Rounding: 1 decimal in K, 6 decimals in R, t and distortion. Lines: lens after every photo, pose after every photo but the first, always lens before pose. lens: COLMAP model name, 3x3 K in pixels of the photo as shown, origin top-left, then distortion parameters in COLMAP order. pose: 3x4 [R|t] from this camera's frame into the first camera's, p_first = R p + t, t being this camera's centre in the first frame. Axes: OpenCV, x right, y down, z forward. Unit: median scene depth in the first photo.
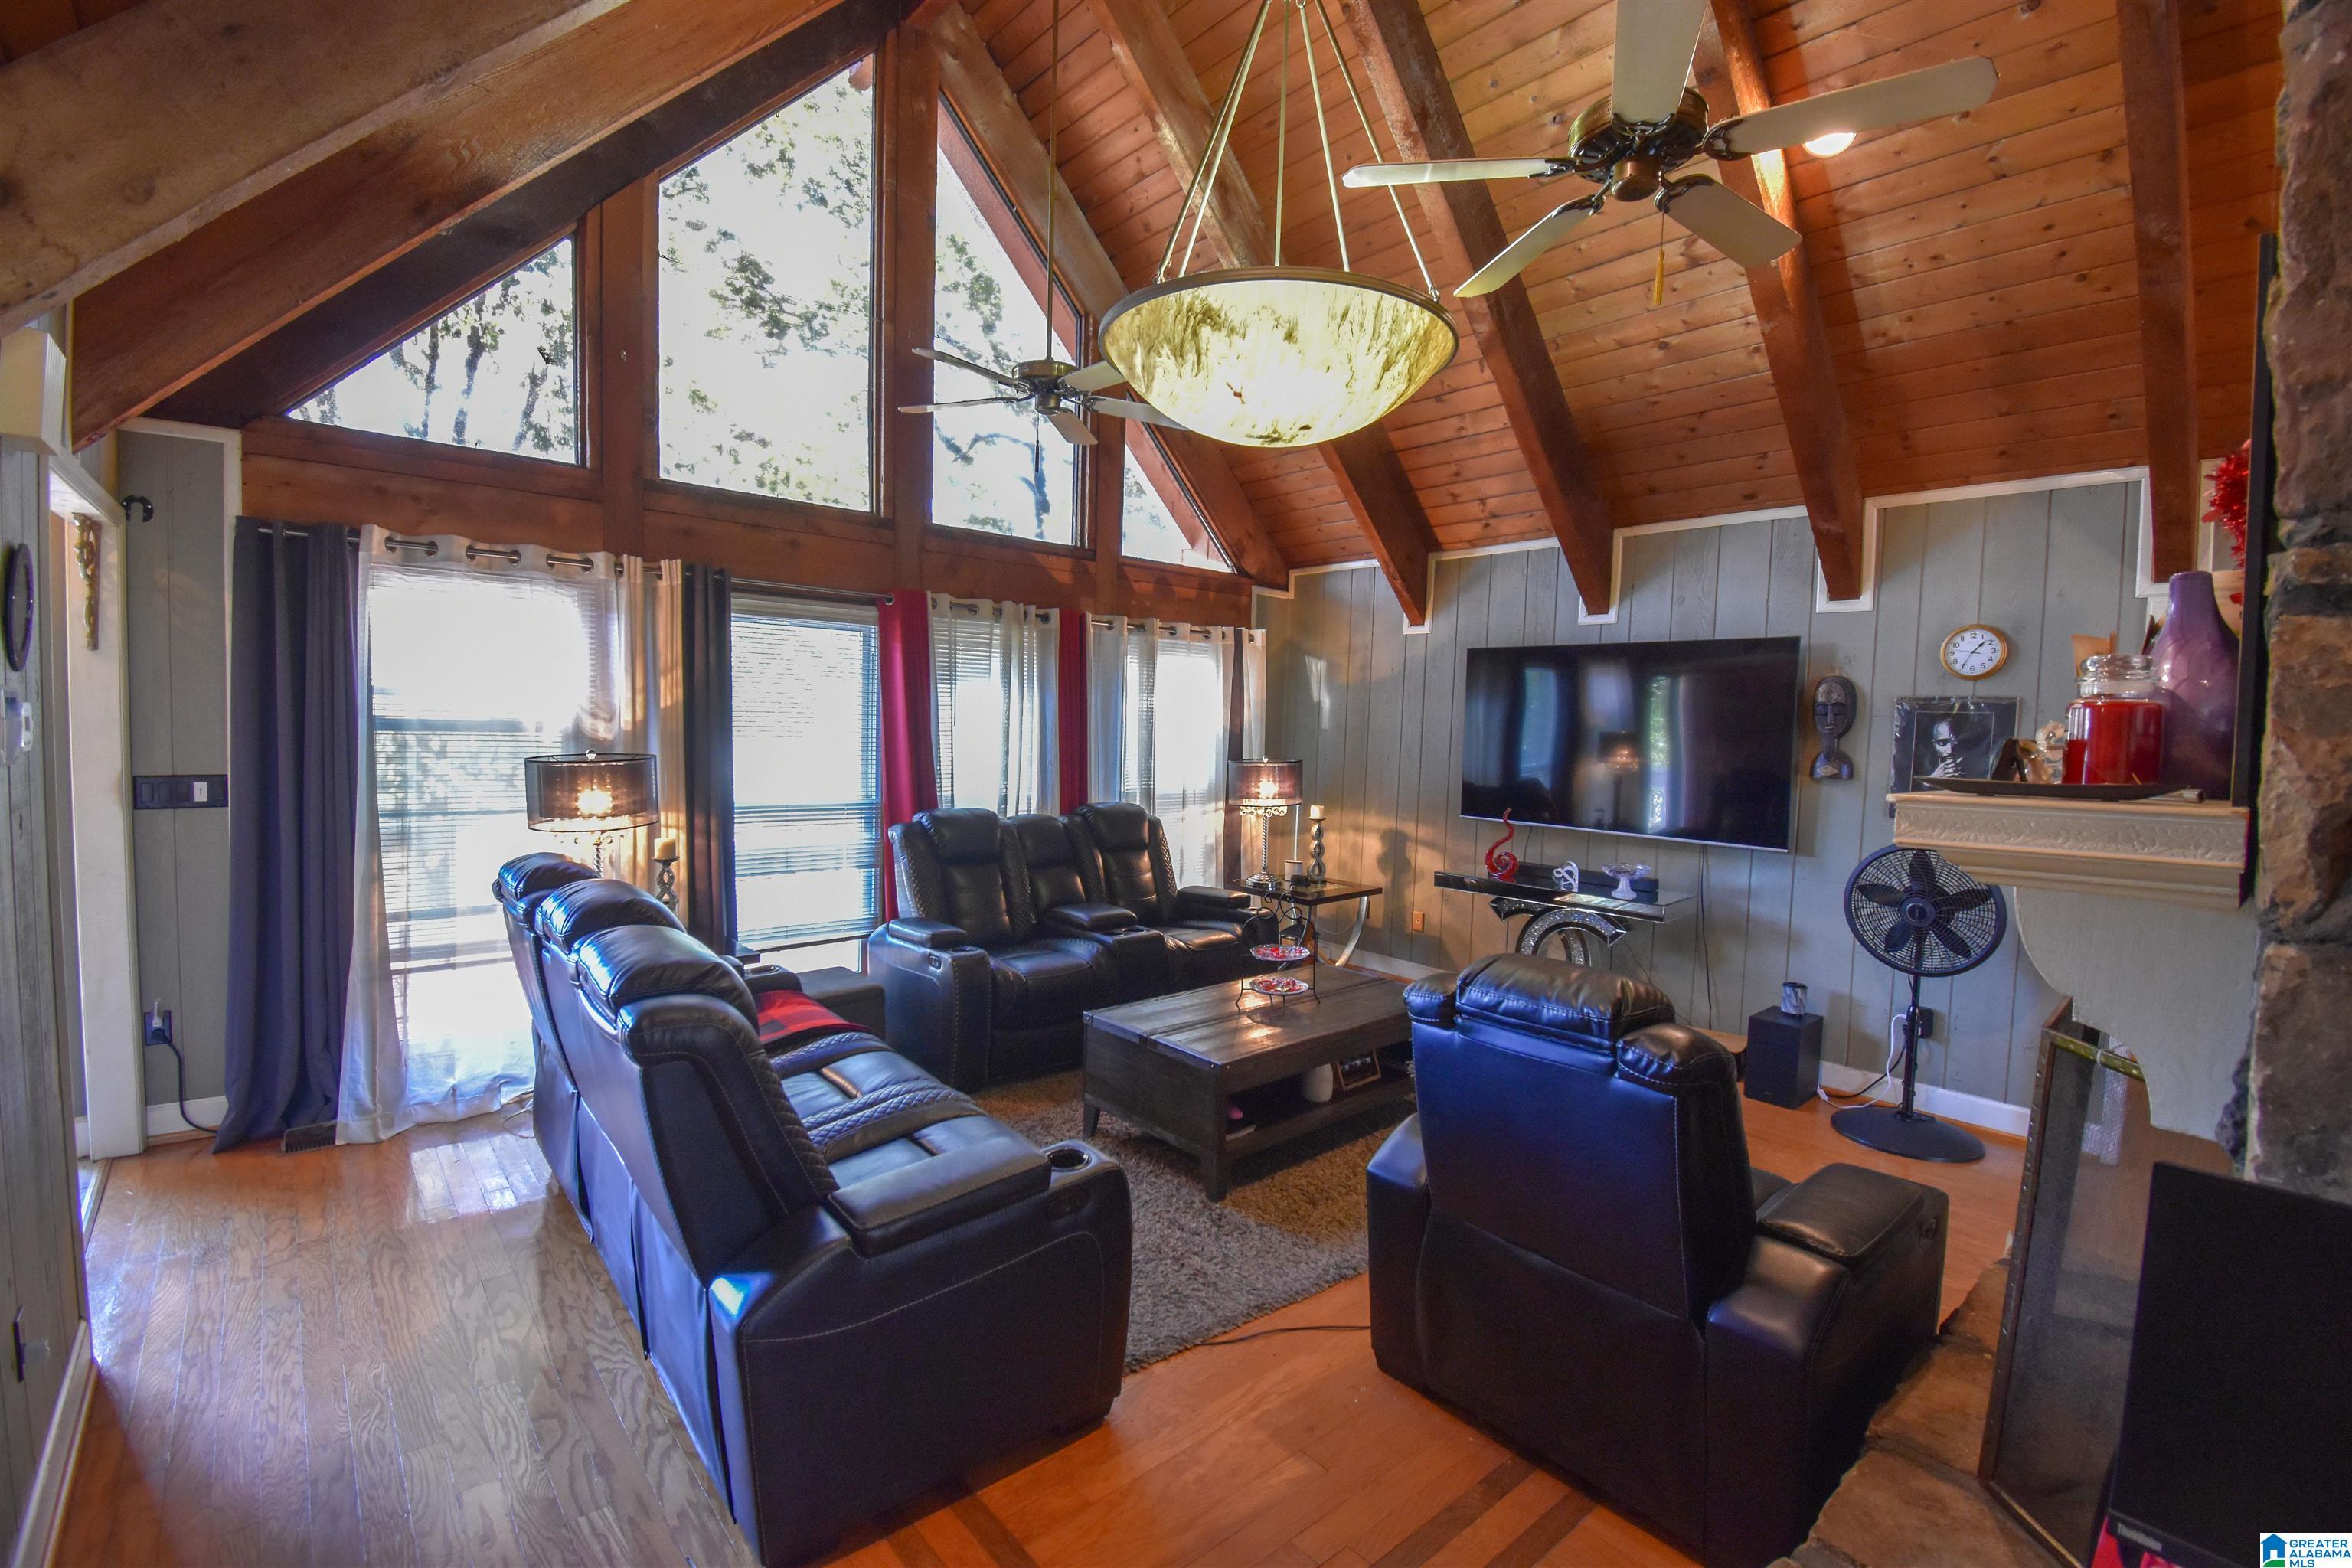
lens RADIAL K [[1043.3, 0, 1176.0], [0, 1043.3, 784.0], [0, 0, 1]] dist [0.016409, -0.025238]
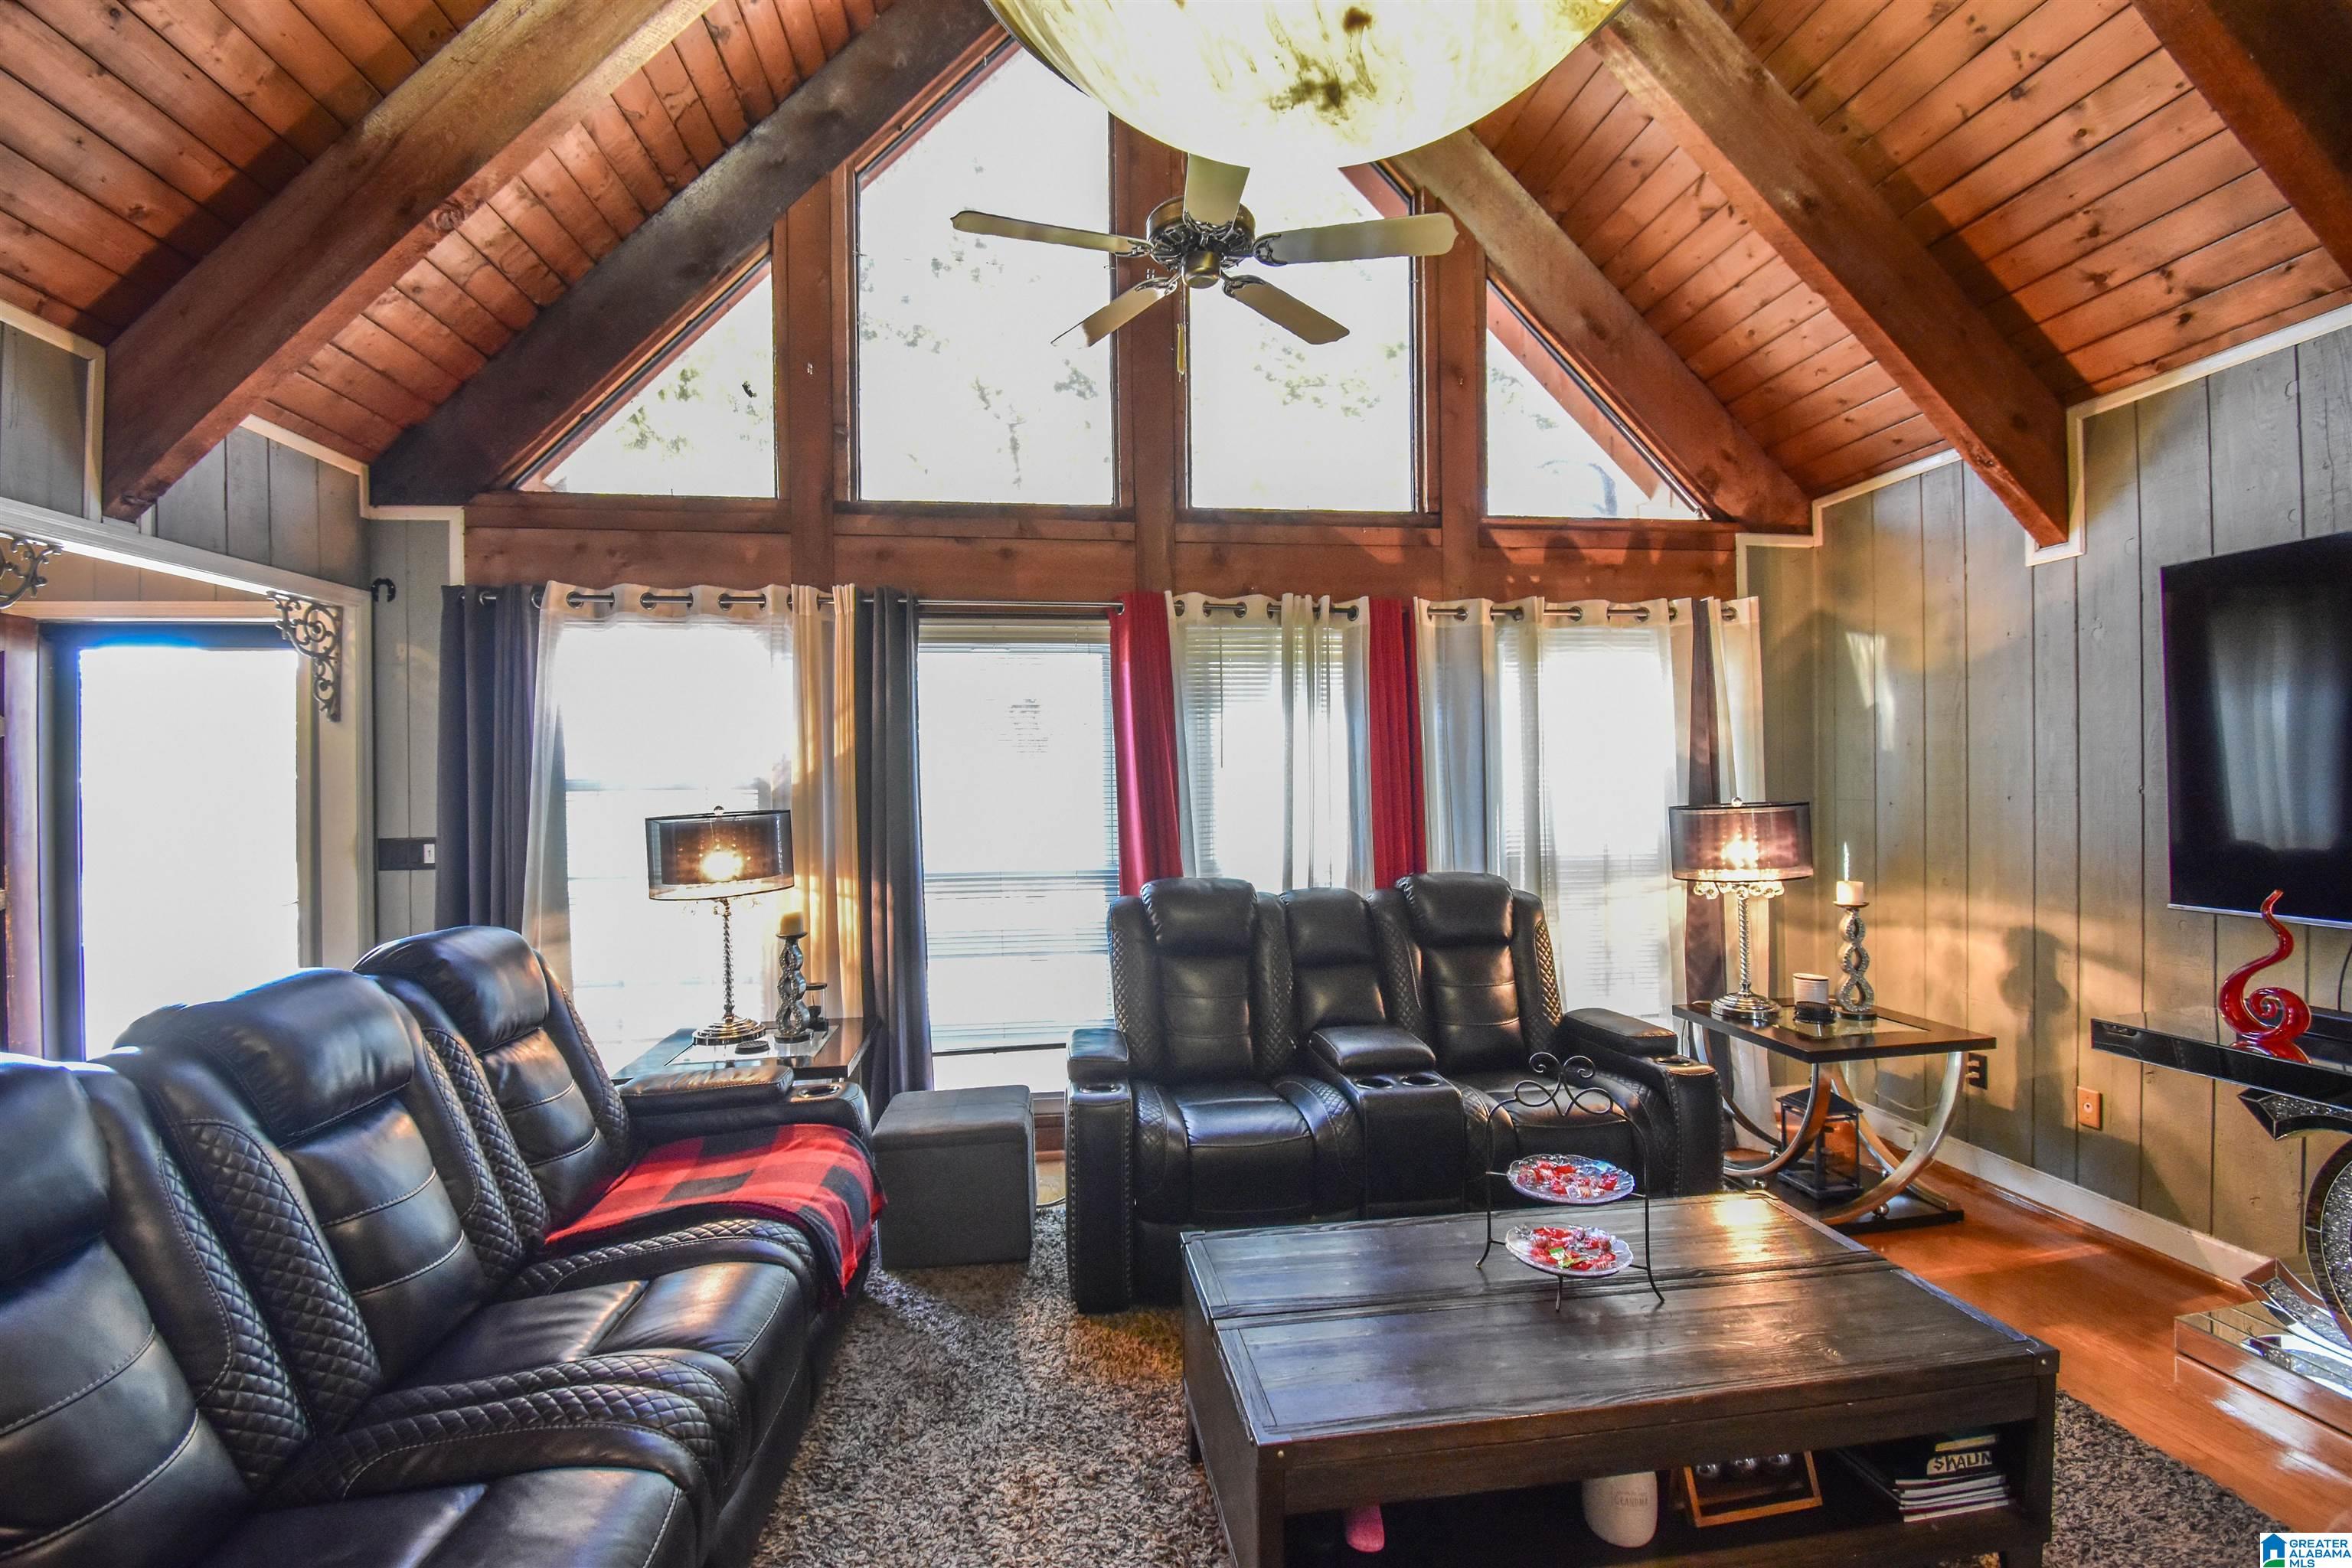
lens RADIAL K [[1043.3, 0, 1176.0], [0, 1043.3, 784.0], [0, 0, 1]] dist [0.016409, -0.025238]
pose [[0.827306, -0.040782, -0.560269, 0.179942], [0.001674, 0.997536, -0.070138, 0.008229], [0.561749, 0.057087, 0.825336, 0.369423]]
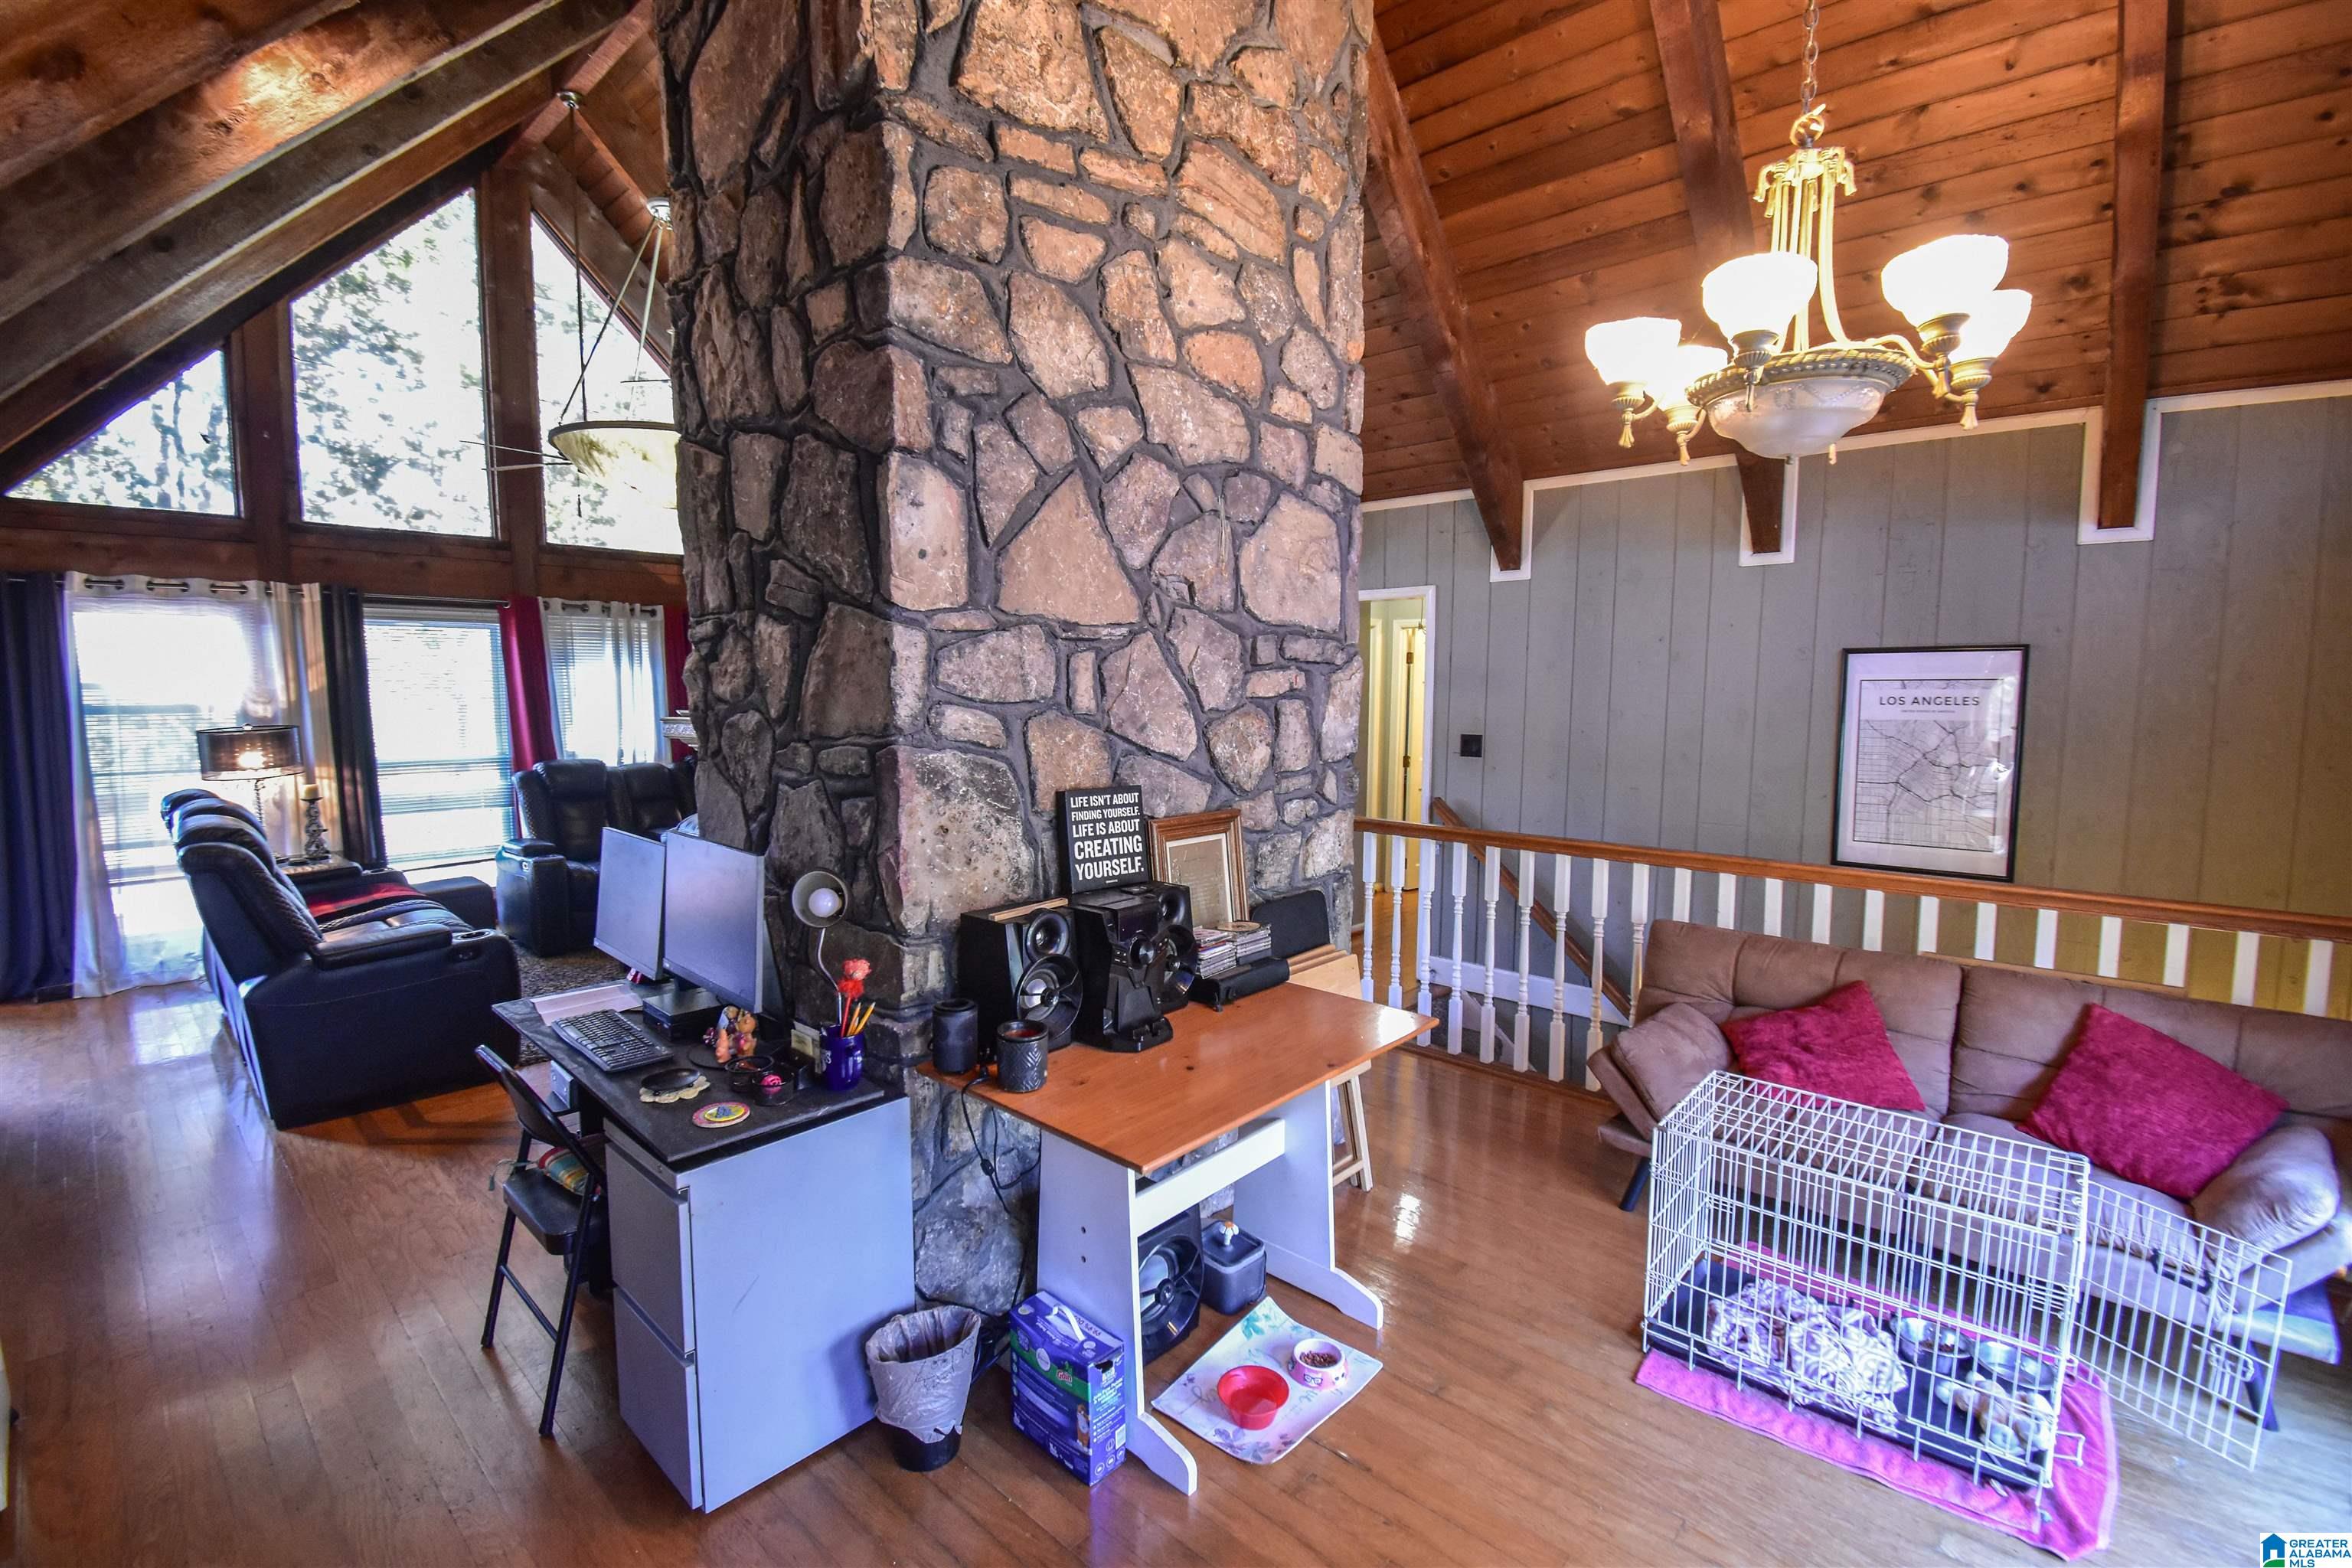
lens RADIAL K [[1043.3, 0, 1176.0], [0, 1043.3, 784.0], [0, 0, 1]] dist [0.016409, -0.025238]
pose [[0.994341, -0.038806, 0.098889, 0.409503], [0.035264, 0.998681, 0.037315, 0.030932], [-0.100207, -0.033616, 0.994399, -0.394485]]
